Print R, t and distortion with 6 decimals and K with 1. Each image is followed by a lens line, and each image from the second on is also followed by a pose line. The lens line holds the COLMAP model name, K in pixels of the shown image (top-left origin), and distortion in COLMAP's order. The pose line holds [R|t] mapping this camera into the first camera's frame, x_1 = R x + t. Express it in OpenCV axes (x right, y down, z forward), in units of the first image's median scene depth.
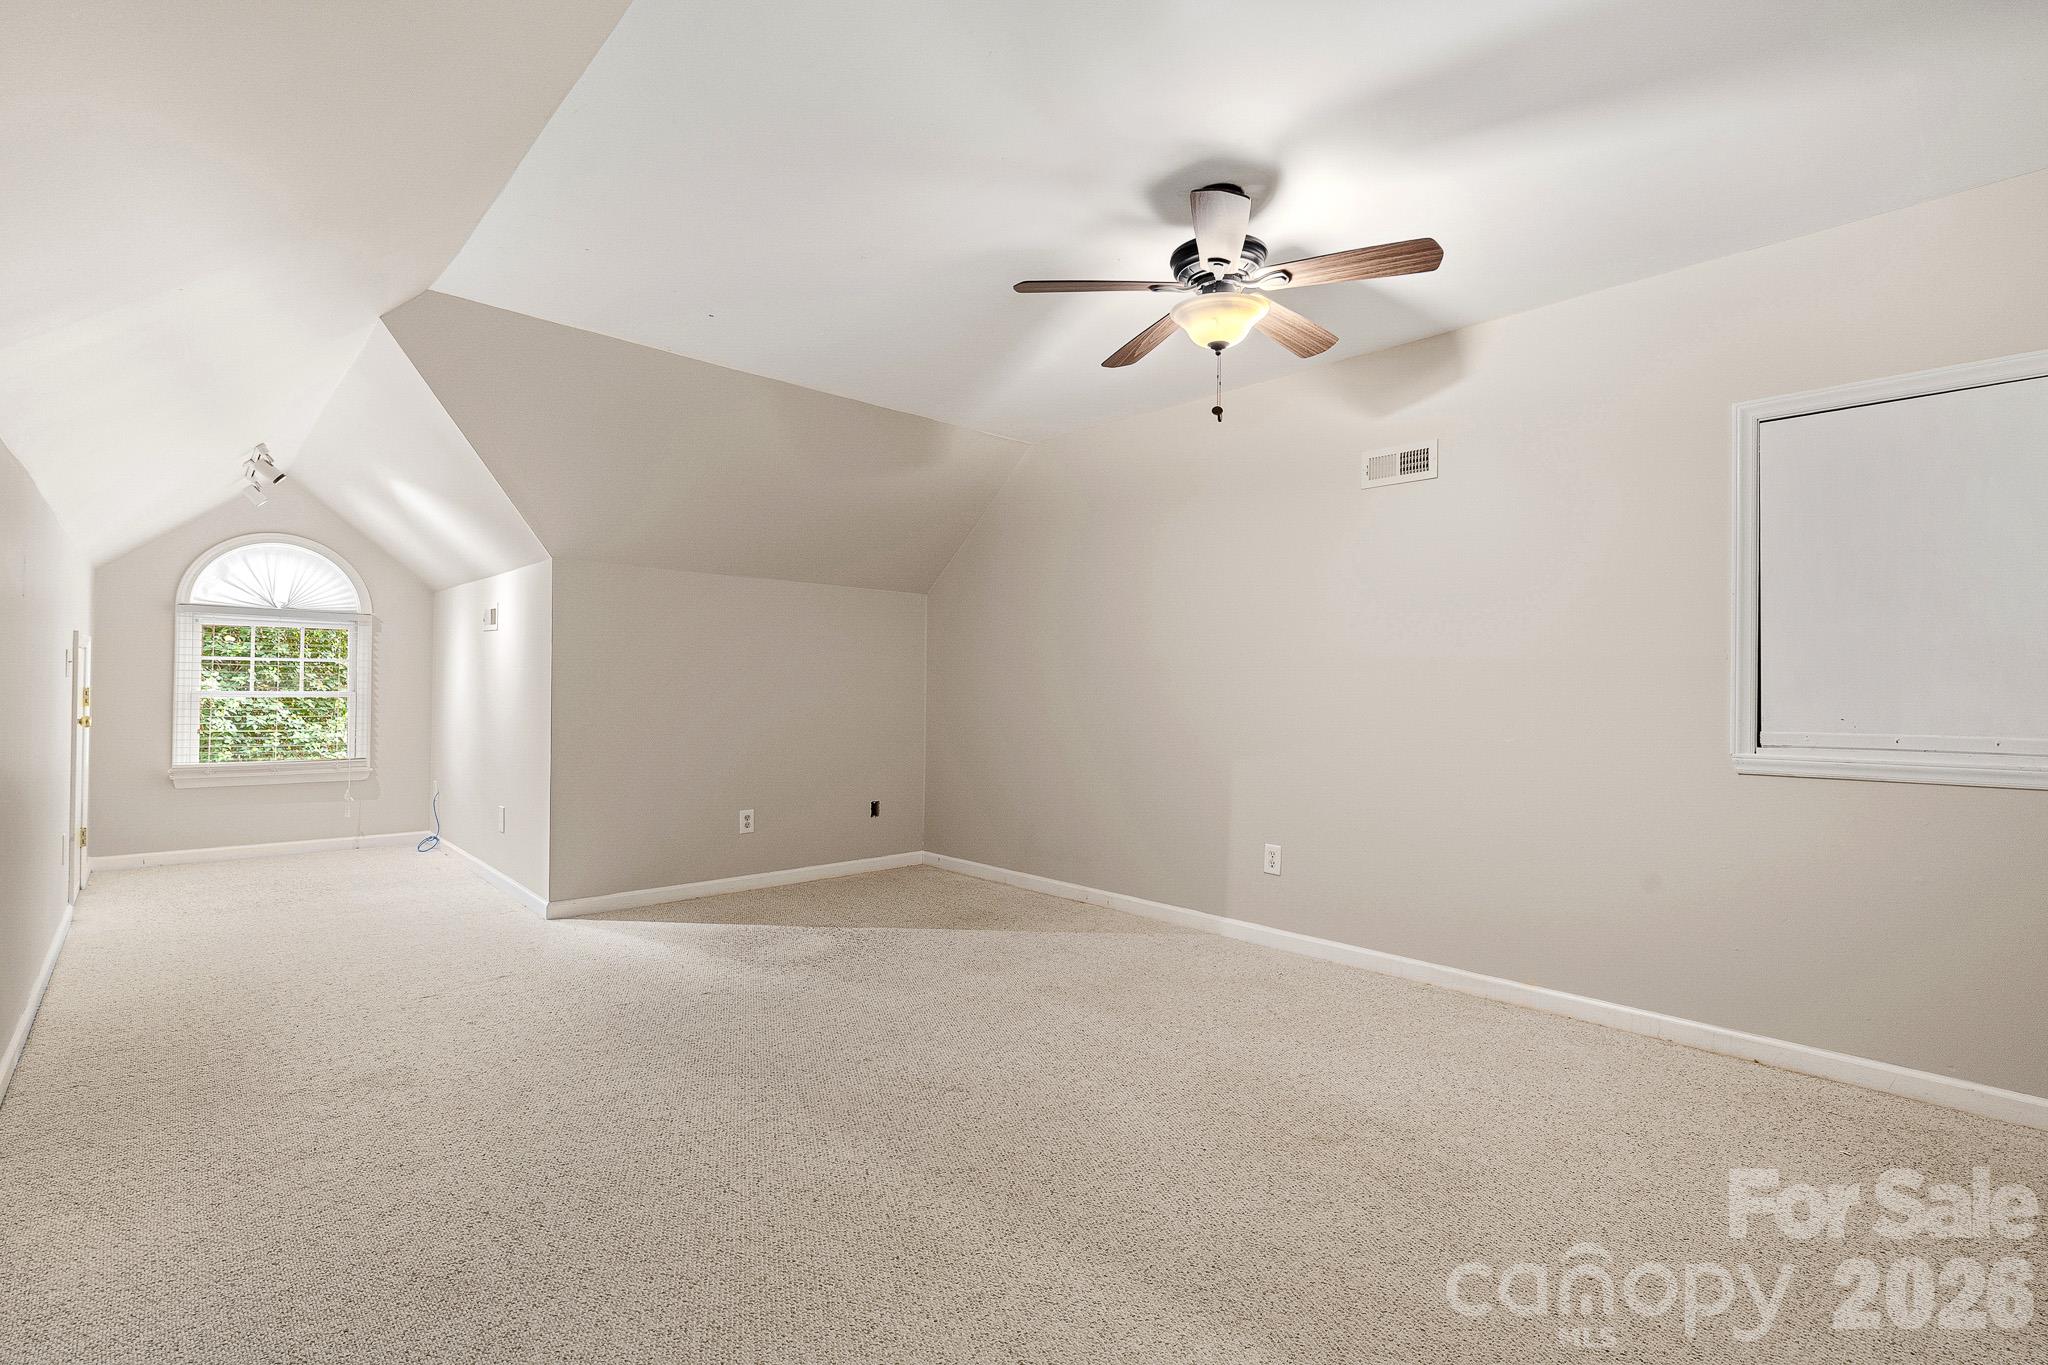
lens RADIAL K [[934.7, 0, 1024.0], [0, 934.7, 682.5], [0, 0, 1]] dist [0.002228, 0.000318]
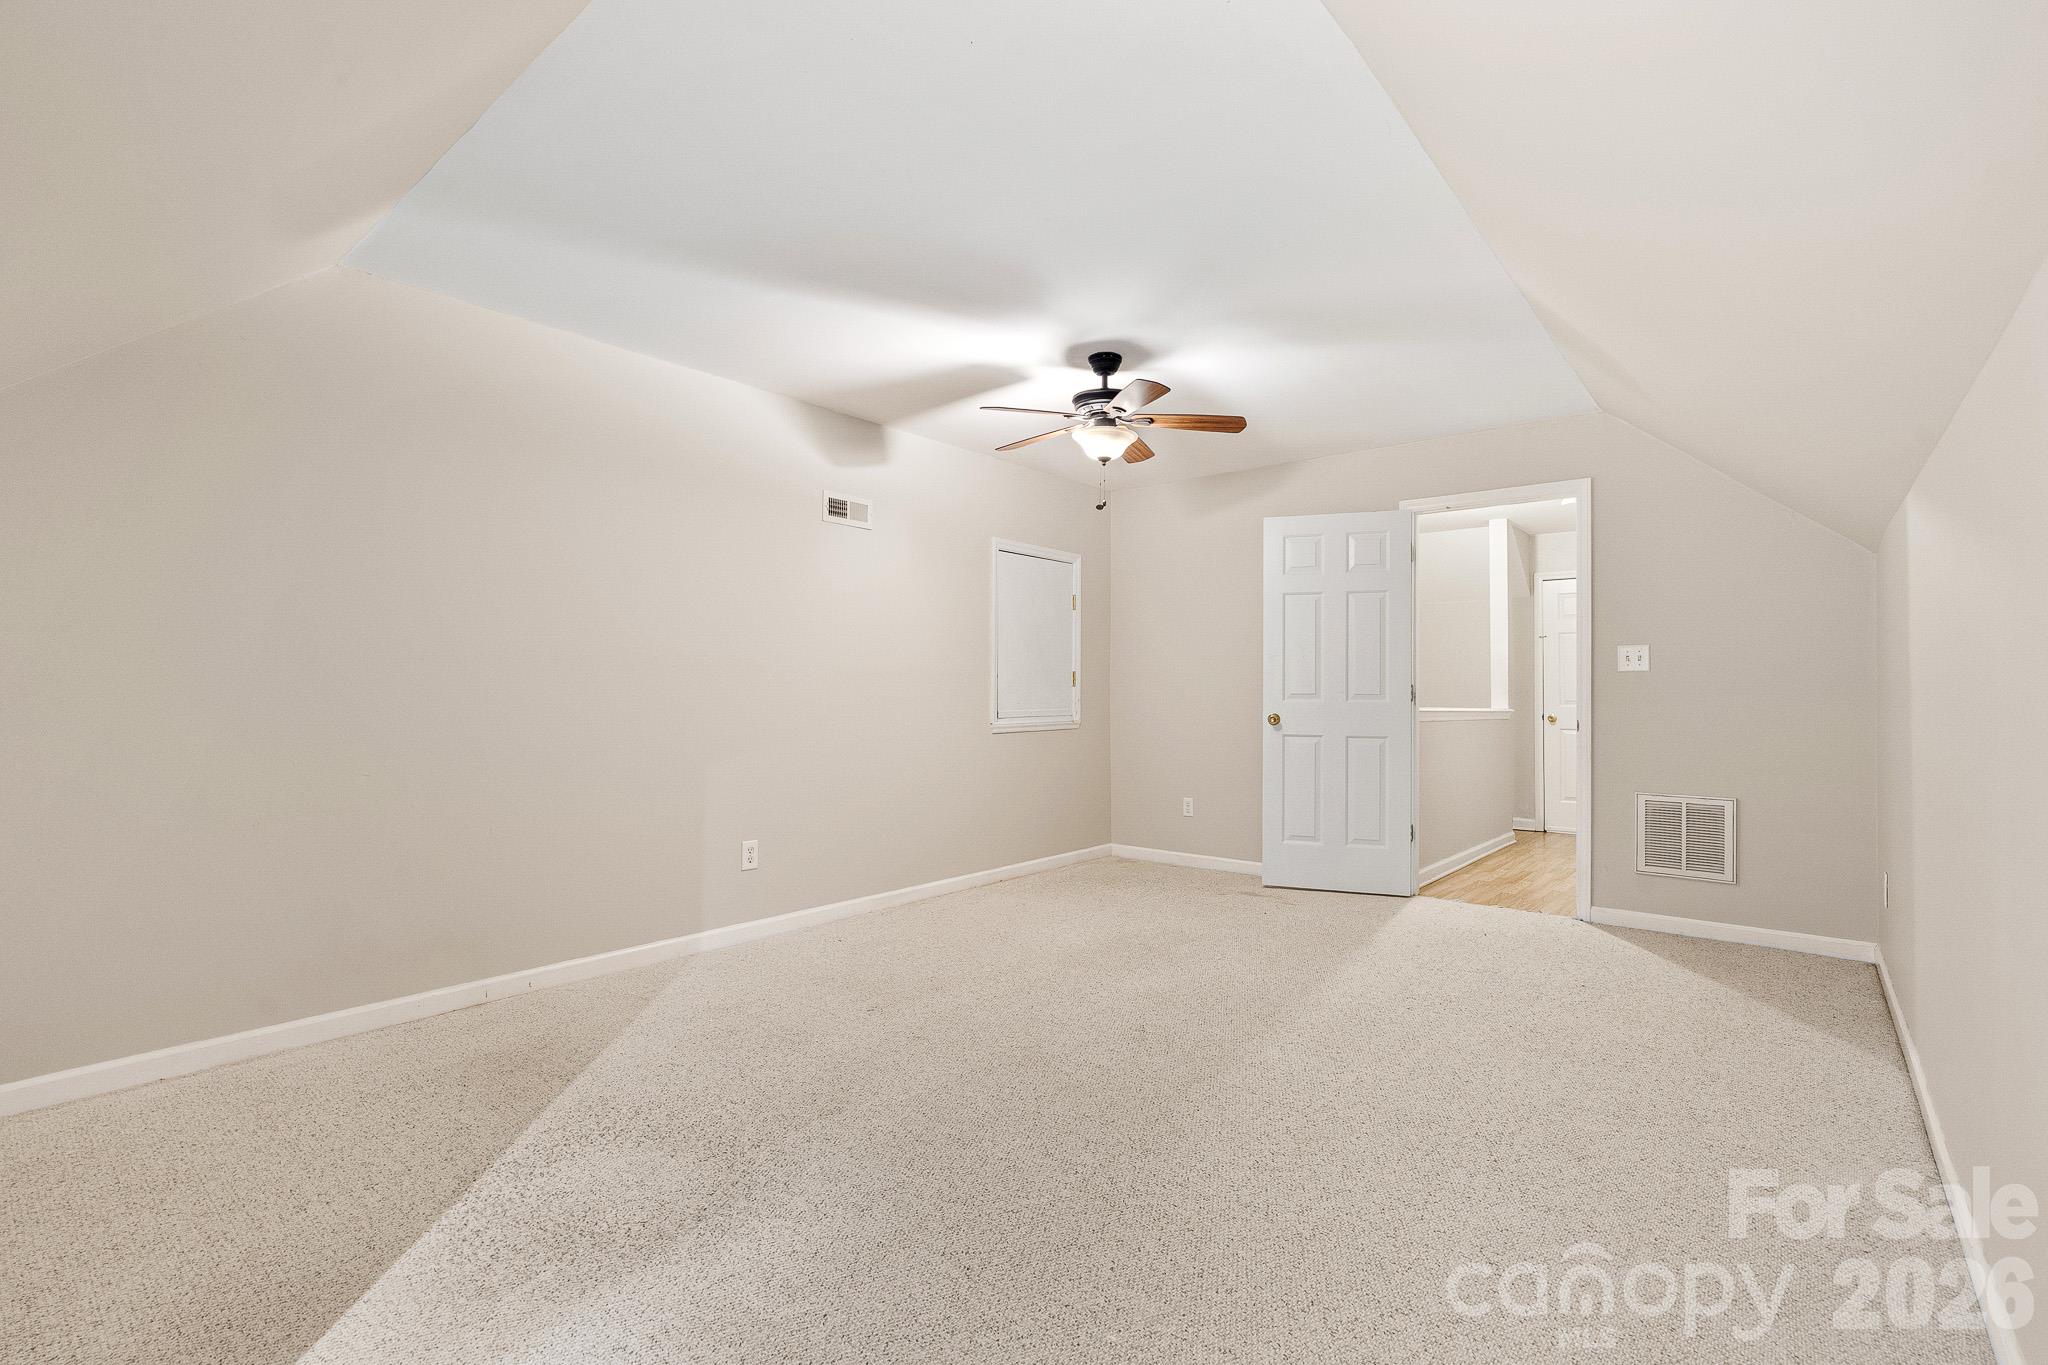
lens RADIAL K [[934.7, 0, 1024.0], [0, 934.7, 682.5], [0, 0, 1]] dist [0.002228, 0.000318]
pose [[-0.138104, -0.001485, 0.990417, -0.519049], [-0.013699, 0.999906, -0.000411, -0.002747], [-0.990323, -0.013625, -0.138111, 0.554342]]
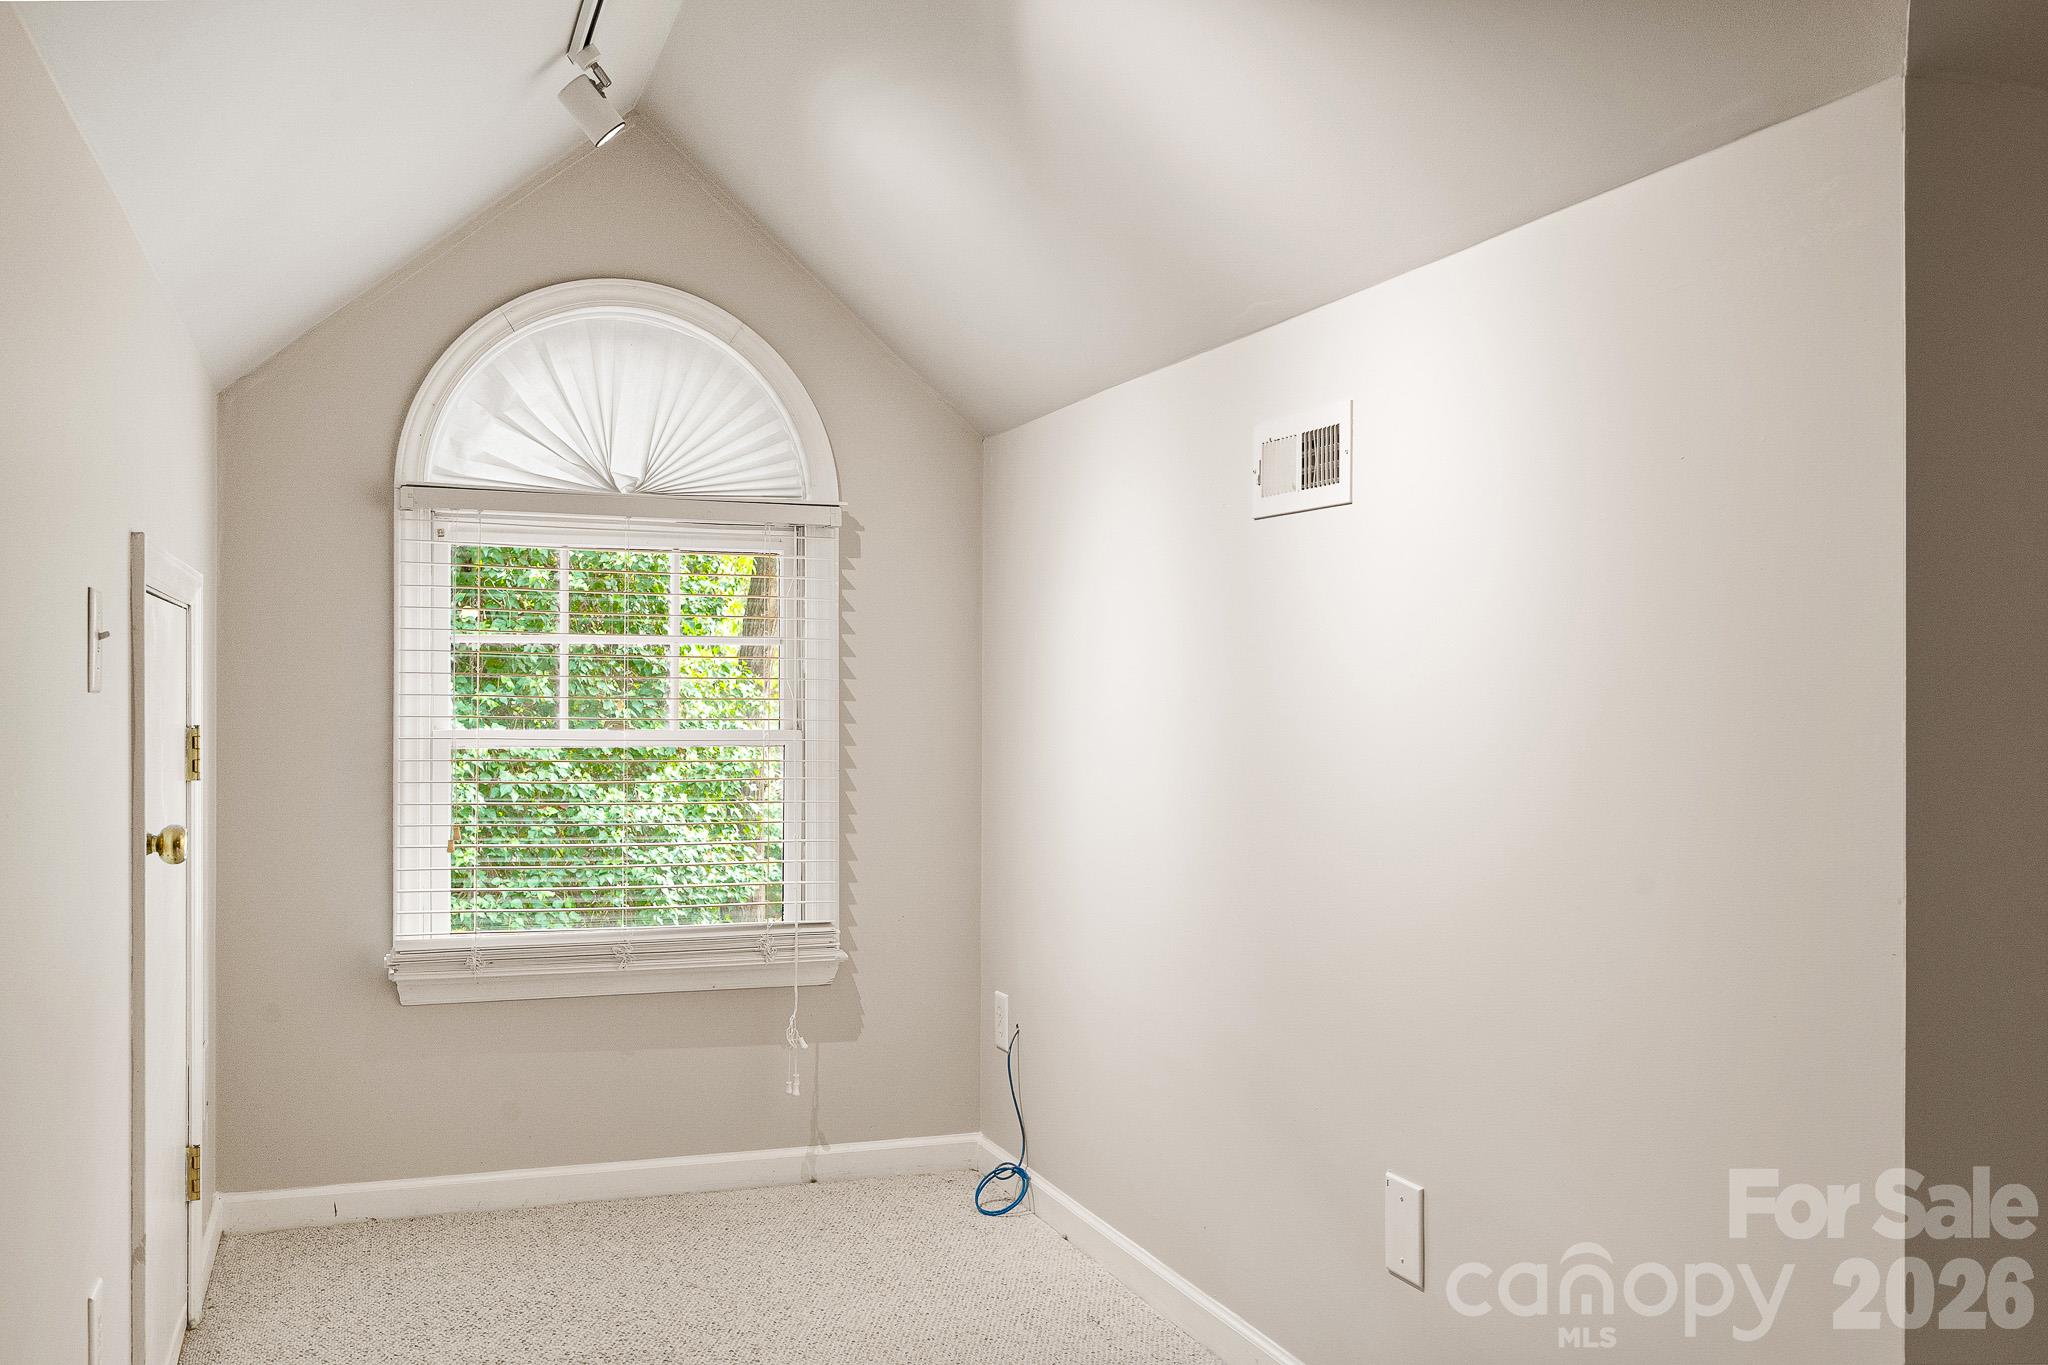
lens RADIAL K [[1842.3, 0, 1022.8], [0, 1842.3, 736.5], [0, 0, 1]] dist [-0.002164, -0.000196]
pose [[0.921671, 0.000260, -0.387973, -0.400405], [0.008541, 0.999744, 0.020959, -0.001564], [0.387879, -0.022631, 0.921432, 0.431290]]
